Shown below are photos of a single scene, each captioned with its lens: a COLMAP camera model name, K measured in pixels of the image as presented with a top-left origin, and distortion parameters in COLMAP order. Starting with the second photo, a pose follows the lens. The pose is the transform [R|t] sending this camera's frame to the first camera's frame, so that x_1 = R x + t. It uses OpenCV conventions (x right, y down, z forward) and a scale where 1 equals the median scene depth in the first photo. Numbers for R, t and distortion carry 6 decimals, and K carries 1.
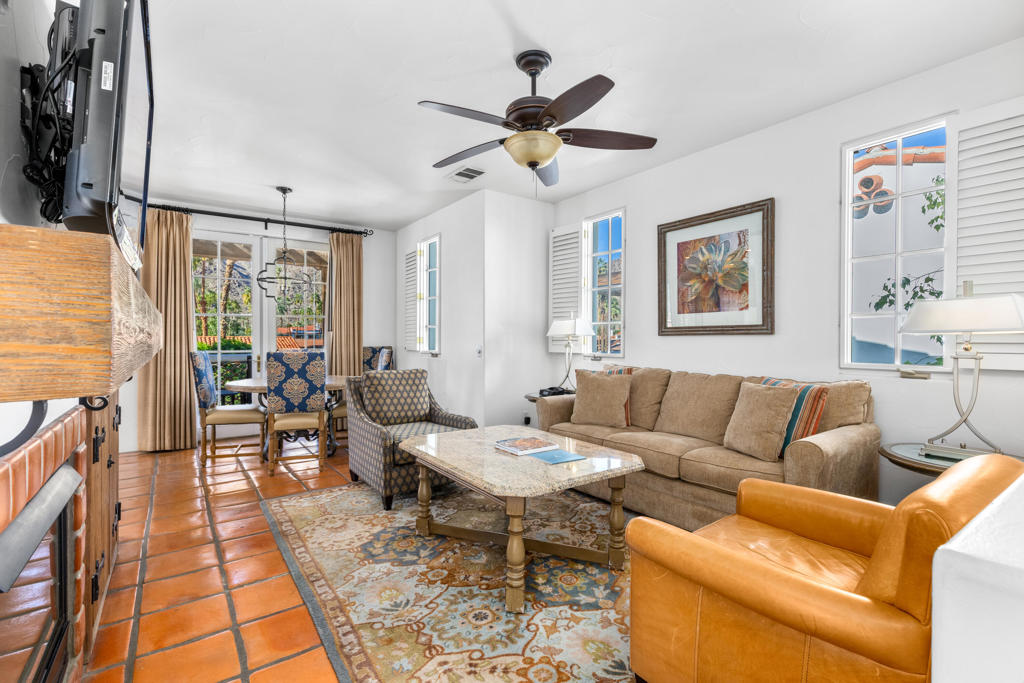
lens RADIAL K [[462.4, 0, 515.2], [0, 462.4, 343.9], [0, 0, 1]] dist [0.008493, -0.003584]
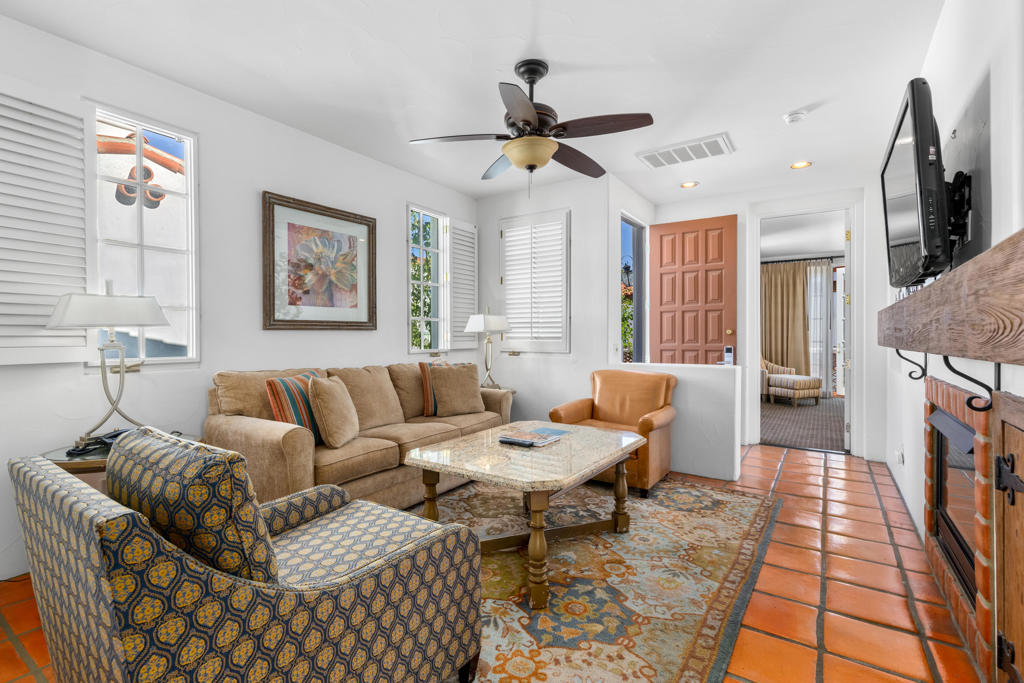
lens RADIAL K [[462.4, 0, 510.5], [0, 462.4, 337.9], [0, 0, 1]] dist [0.008493, -0.003584]
pose [[-0.328957, -0.008340, 0.944308, -0.634050], [0.010298, 0.999870, 0.012418, -0.010096], [-0.944289, 0.013810, -0.328829, 0.939274]]
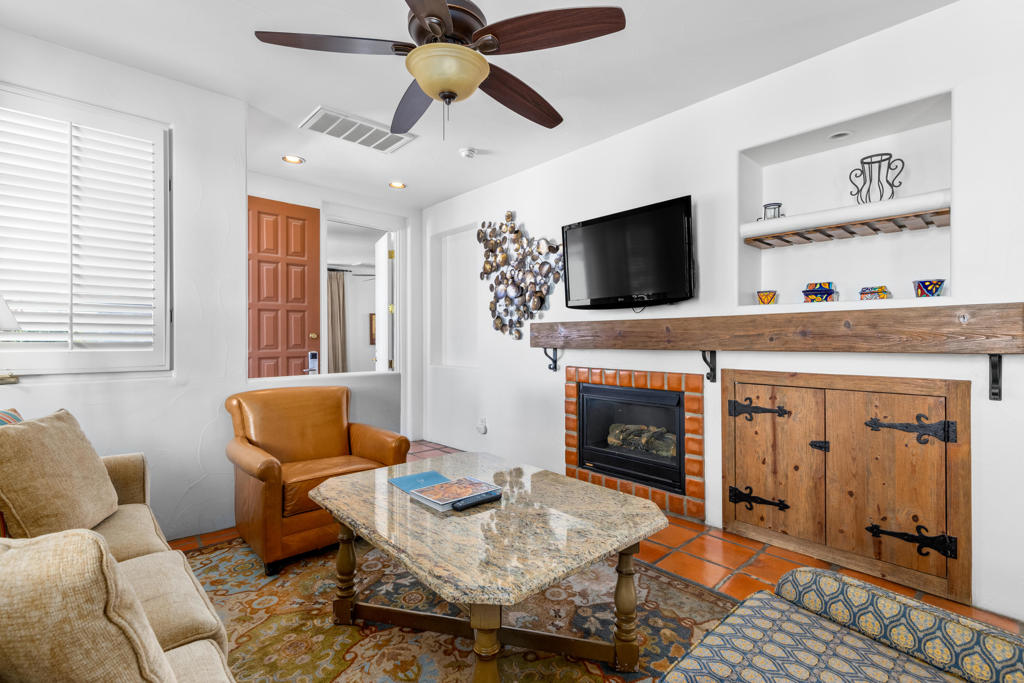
lens RADIAL K [[462.4, 0, 513.5], [0, 462.4, 339.6], [0, 0, 1]] dist [0.008493, -0.003584]
pose [[-0.994870, -0.004351, -0.101065, 0.009039], [-0.005564, 0.999916, 0.011723, -0.012430], [0.101005, 0.012225, -0.994811, 1.164465]]
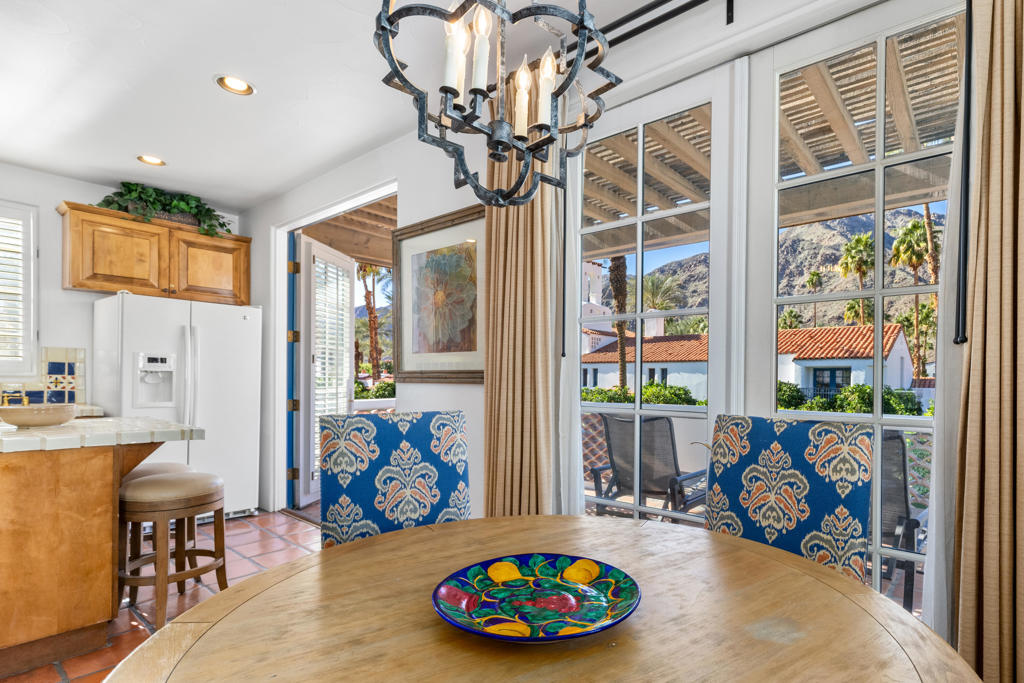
lens RADIAL K [[517.7, 0, 577.4], [0, 517.7, 381.1], [0, 0, 1]] dist [0.003631, -0.001457]
pose [[0.261410, 0.003017, -0.965223, -0.344605], [-0.016498, 0.999863, -0.001343, -0.010896], [0.965087, 0.016275, 0.261424, 1.220822]]
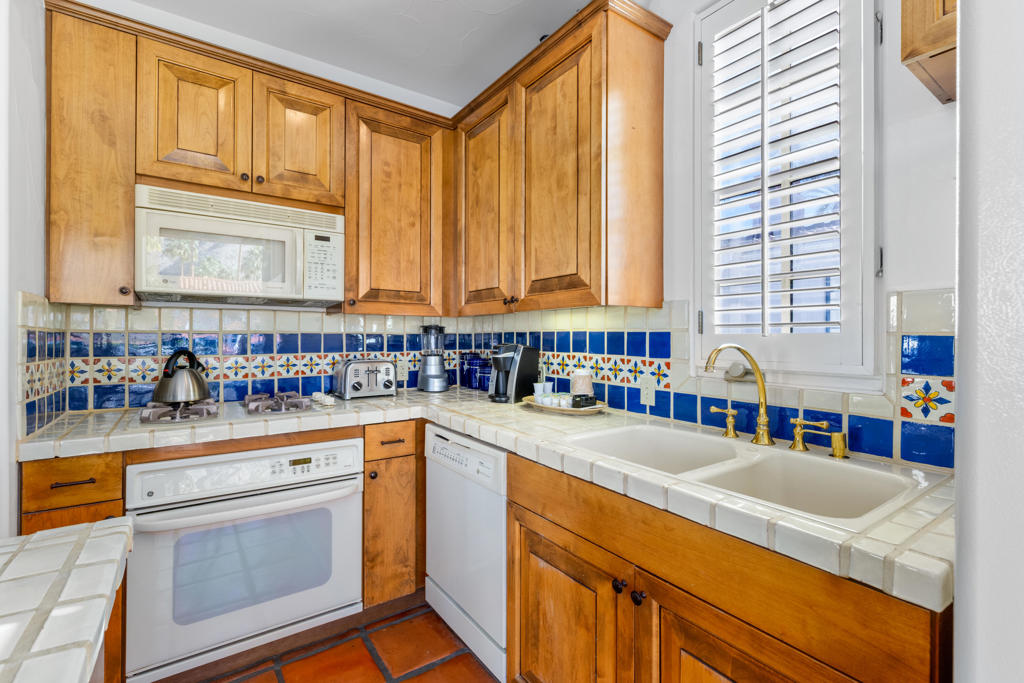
lens RADIAL K [[462.4, 0, 514.4], [0, 462.4, 336.1], [0, 0, 1]] dist [0.008493, -0.003584]
pose [[-0.999760, -0.007401, 0.020609, -1.384059], [-0.007306, 0.999962, 0.004706, -0.032702], [-0.020643, 0.004554, -0.999777, 0.779787]]
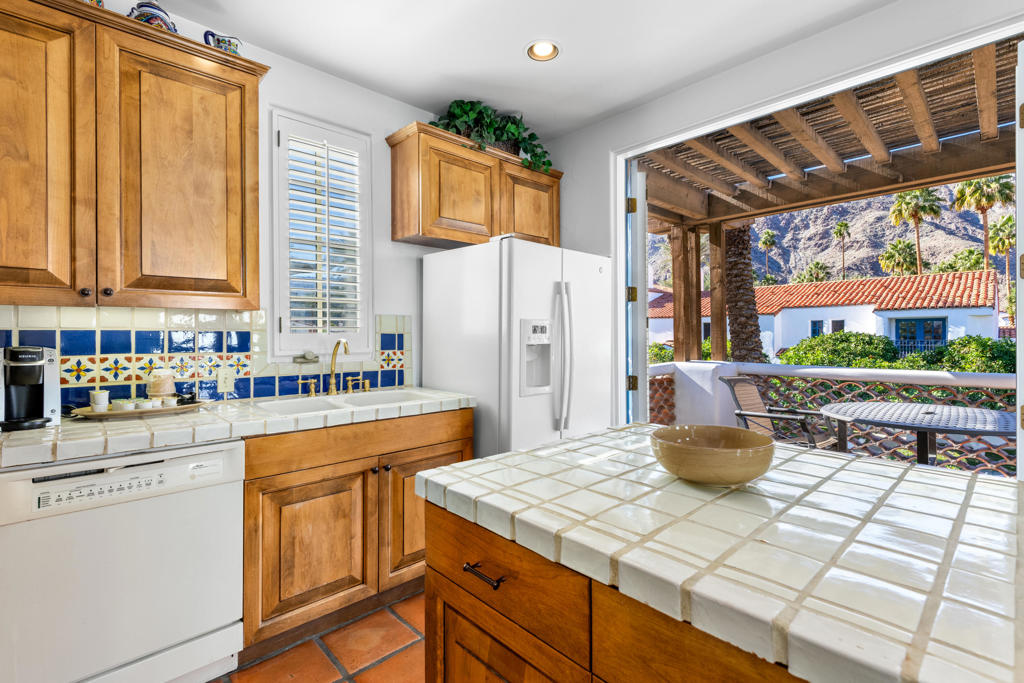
lens RADIAL K [[462.4, 0, 510.3], [0, 462.4, 331.3], [0, 0, 1]] dist [0.008493, -0.003584]
pose [[0.110902, -0.008544, -0.993795, -0.888279], [-0.001685, 0.999960, -0.008785, -0.031232], [0.993830, 0.002649, 0.110883, 0.581354]]
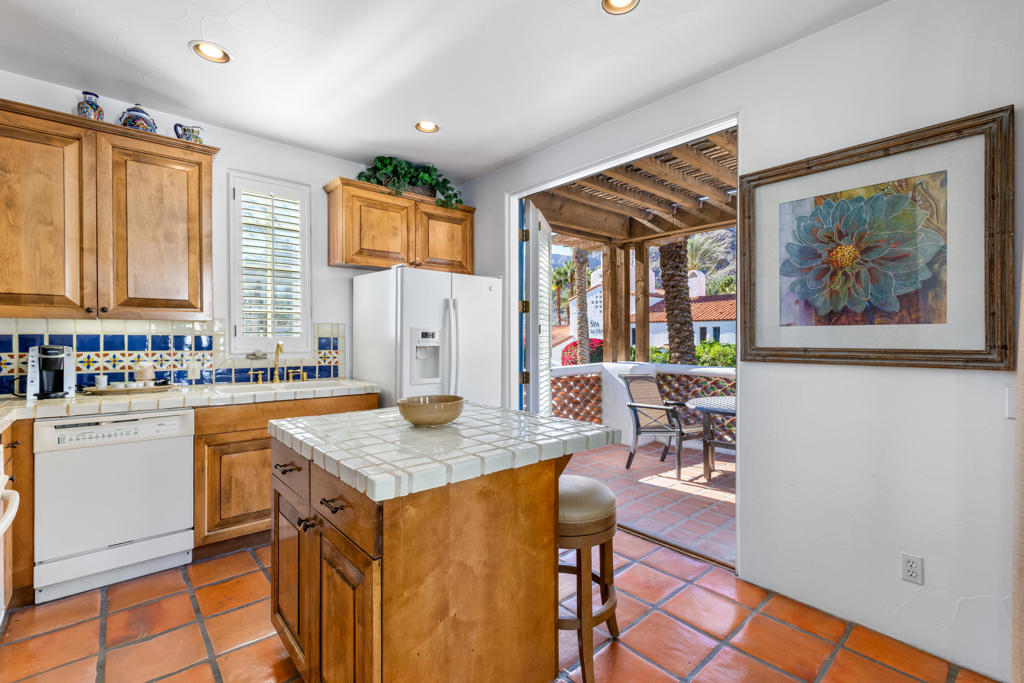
lens RADIAL K [[462.4, 0, 513.4], [0, 462.4, 339.2], [0, 0, 1]] dist [0.008493, -0.003584]
pose [[0.077983, 0.001717, -0.996953, -0.655180], [-0.006415, 0.999979, 0.001221, -0.033926], [0.996934, 0.006300, 0.077993, 0.785967]]
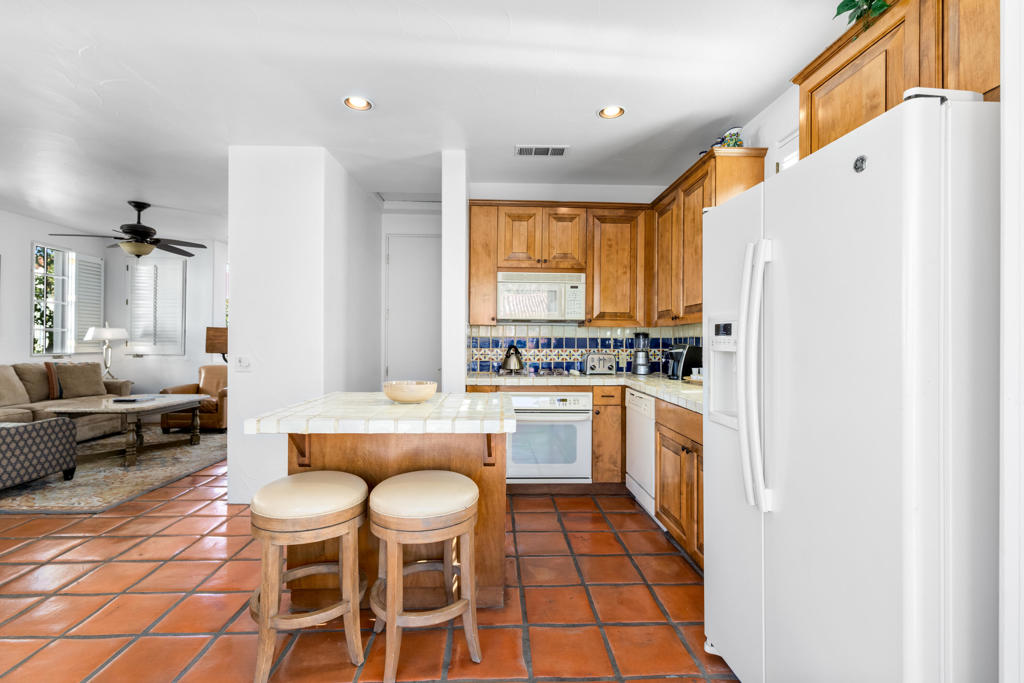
lens RADIAL K [[462.4, 0, 511.4], [0, 462.4, 339.0], [0, 0, 1]] dist [0.008493, -0.003584]
pose [[-0.827026, -0.007381, 0.562115, -1.613483], [-0.007094, 0.999971, 0.002693, -0.030188], [-0.562118, -0.001760, -0.827055, 1.174783]]
